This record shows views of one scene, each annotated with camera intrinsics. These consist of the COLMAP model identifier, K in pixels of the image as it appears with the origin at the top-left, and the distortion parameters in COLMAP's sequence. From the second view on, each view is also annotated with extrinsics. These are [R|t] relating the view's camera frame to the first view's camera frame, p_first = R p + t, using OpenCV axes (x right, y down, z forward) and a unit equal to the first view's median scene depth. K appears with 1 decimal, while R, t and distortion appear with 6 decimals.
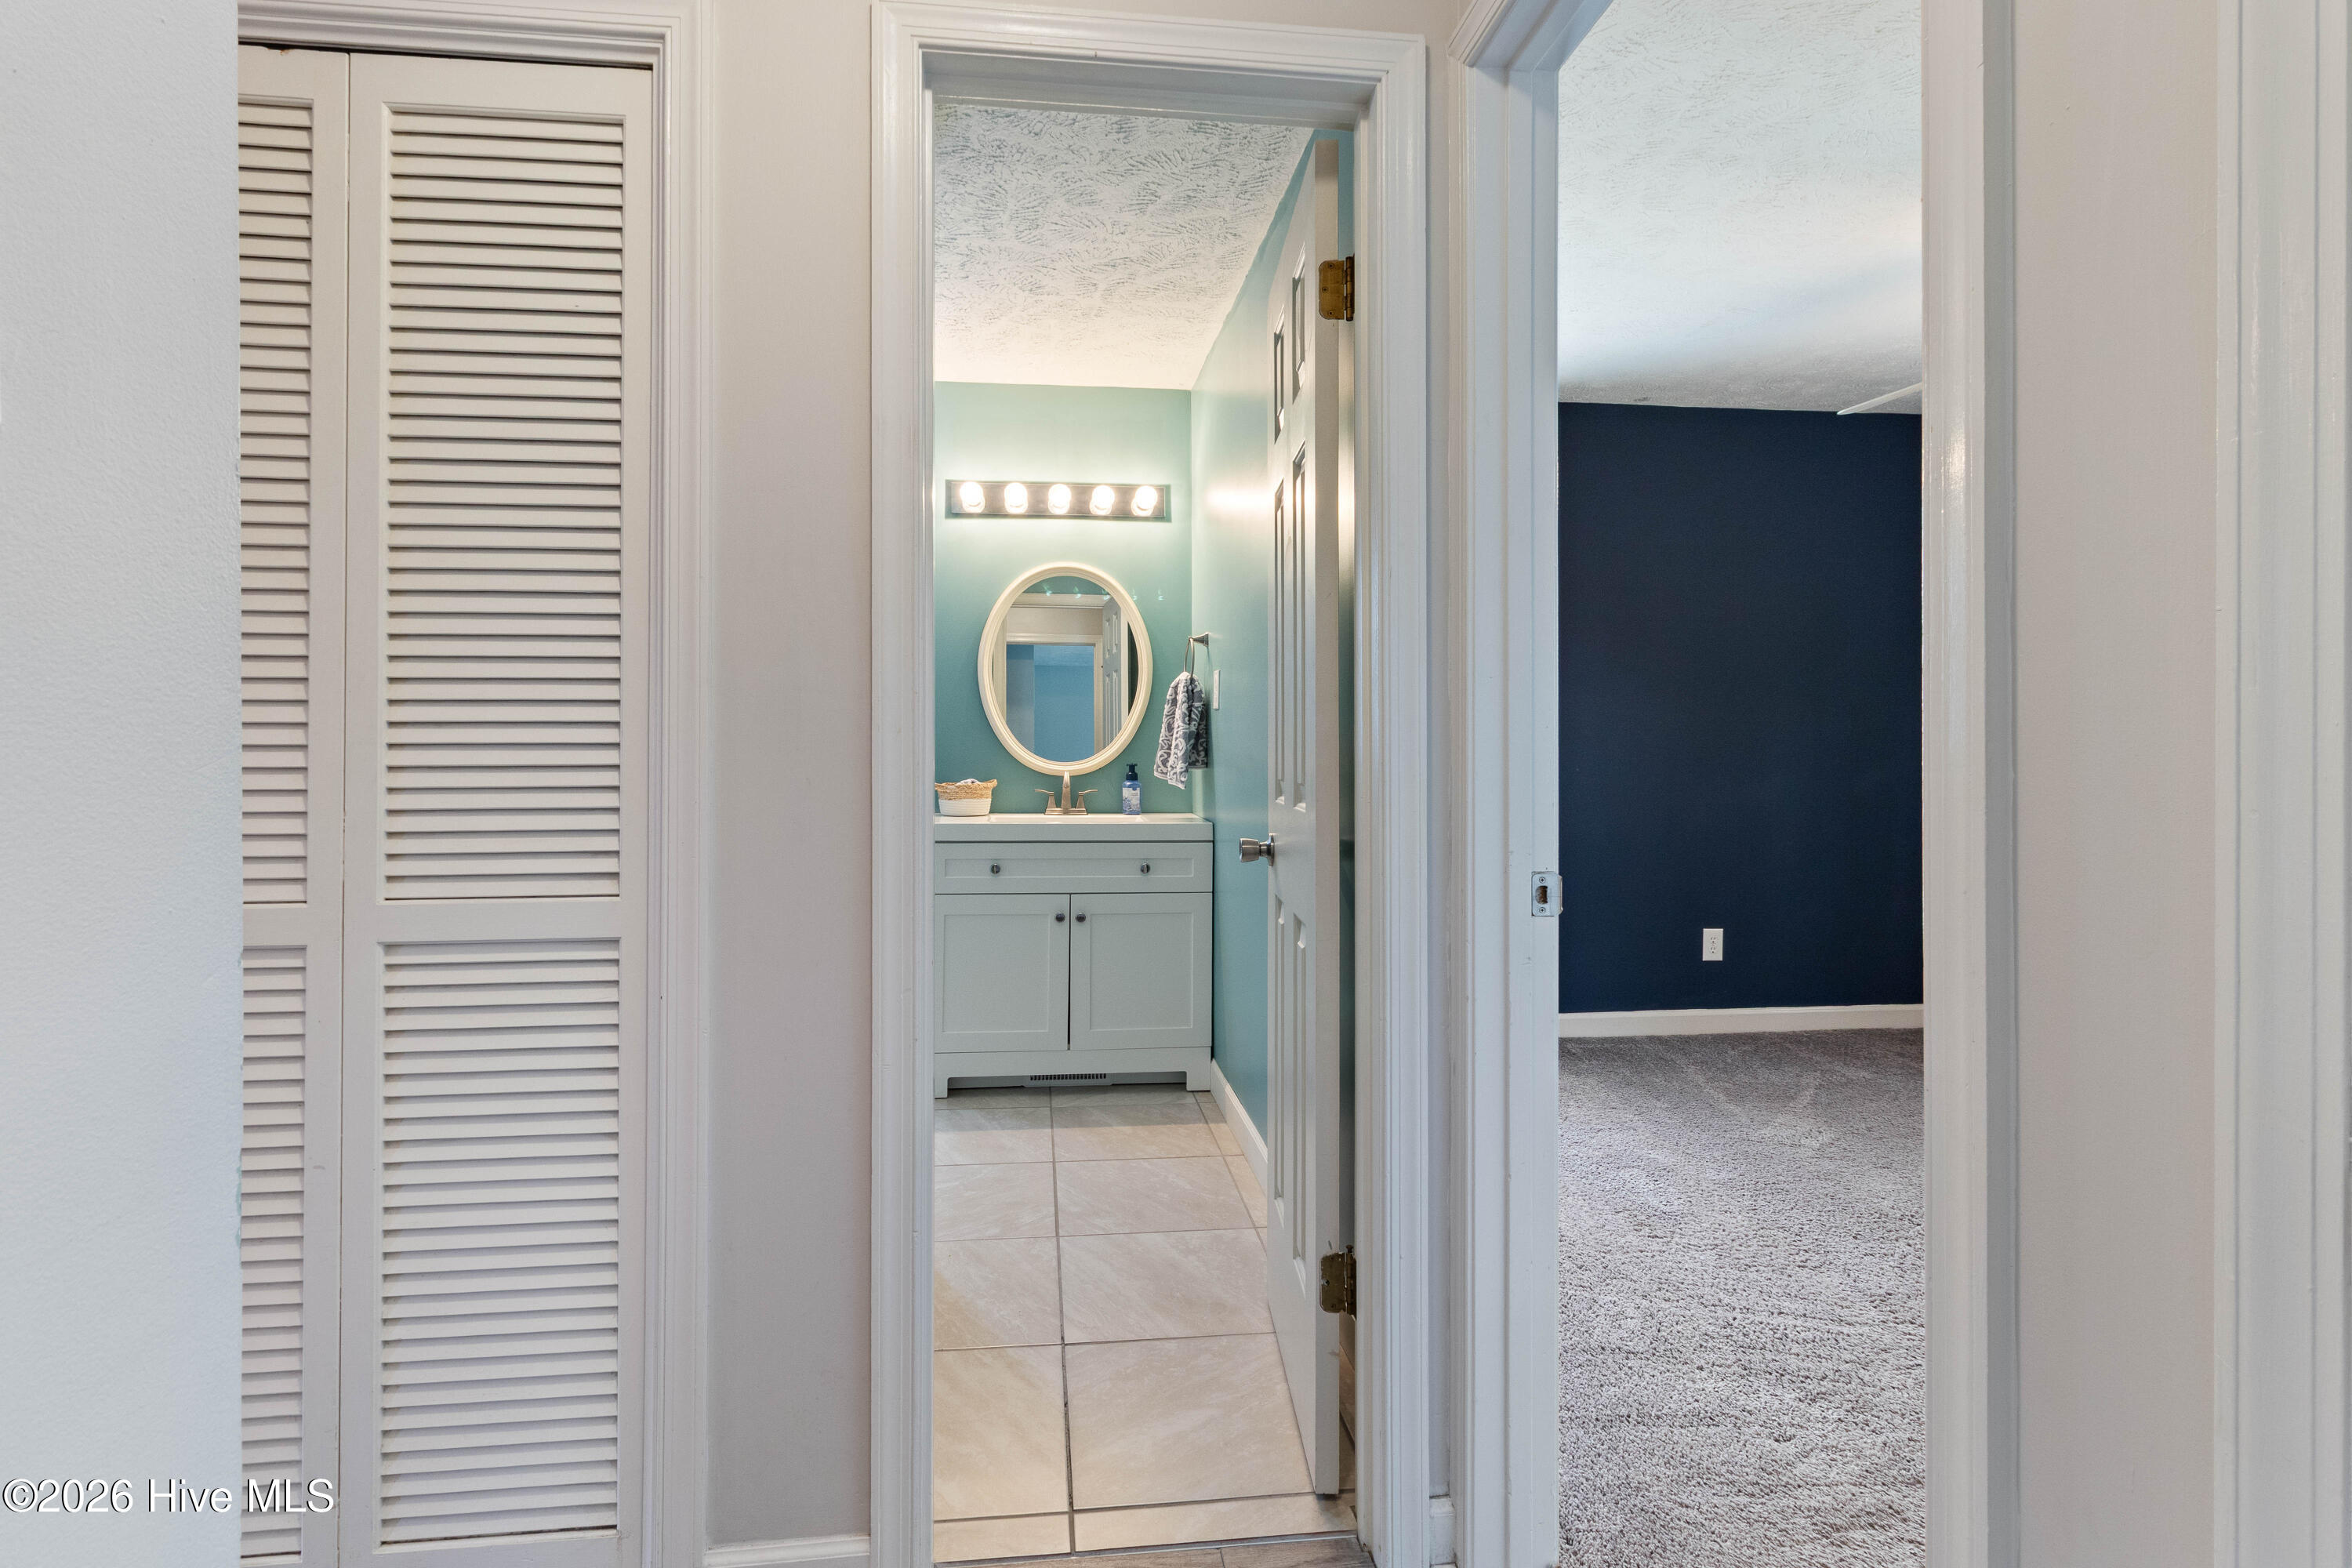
lens RADIAL K [[1105.8, 0, 1164.2], [0, 1105.8, 772.9], [0, 0, 1]] dist [0.003261, 0.000884]
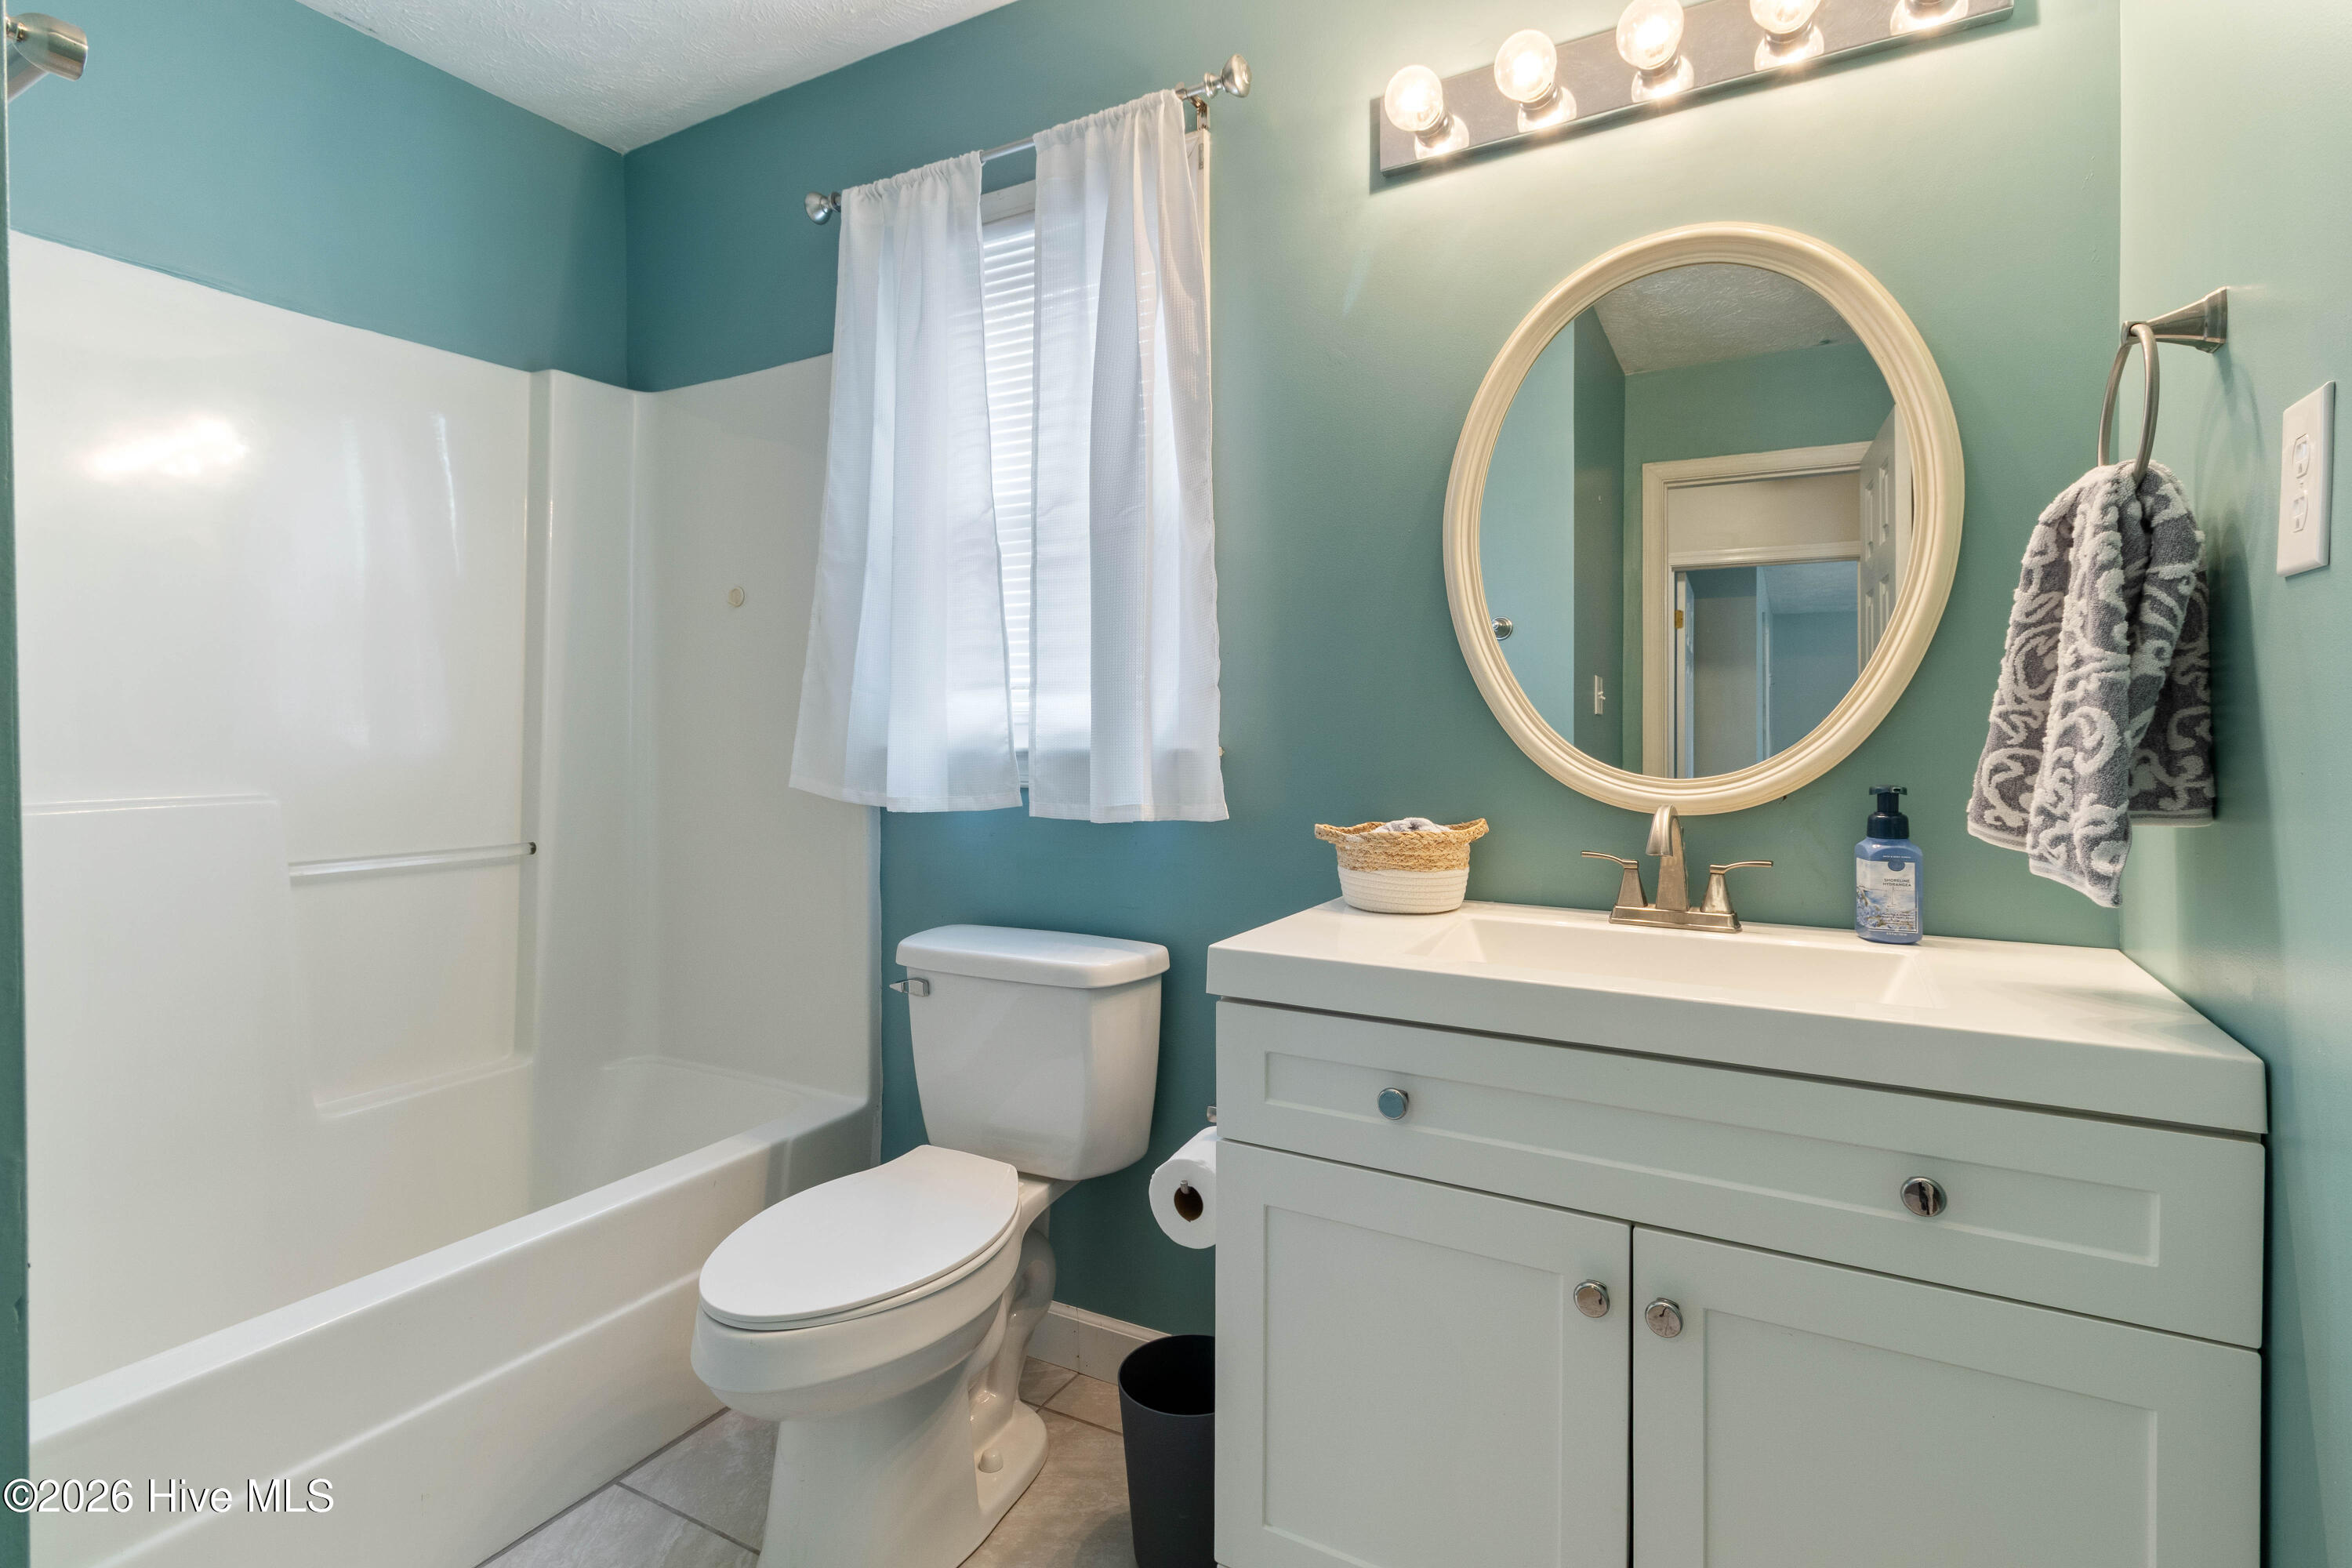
lens RADIAL K [[1105.8, 0, 1239.7], [0, 1105.8, 739.3], [0, 0, 1]] dist [0.003261, 0.000884]
pose [[0.827490, 0.003660, -0.561469, -0.004228], [-0.012873, 0.999840, -0.012454, -0.017279], [0.561333, 0.017533, 0.827404, 0.665650]]
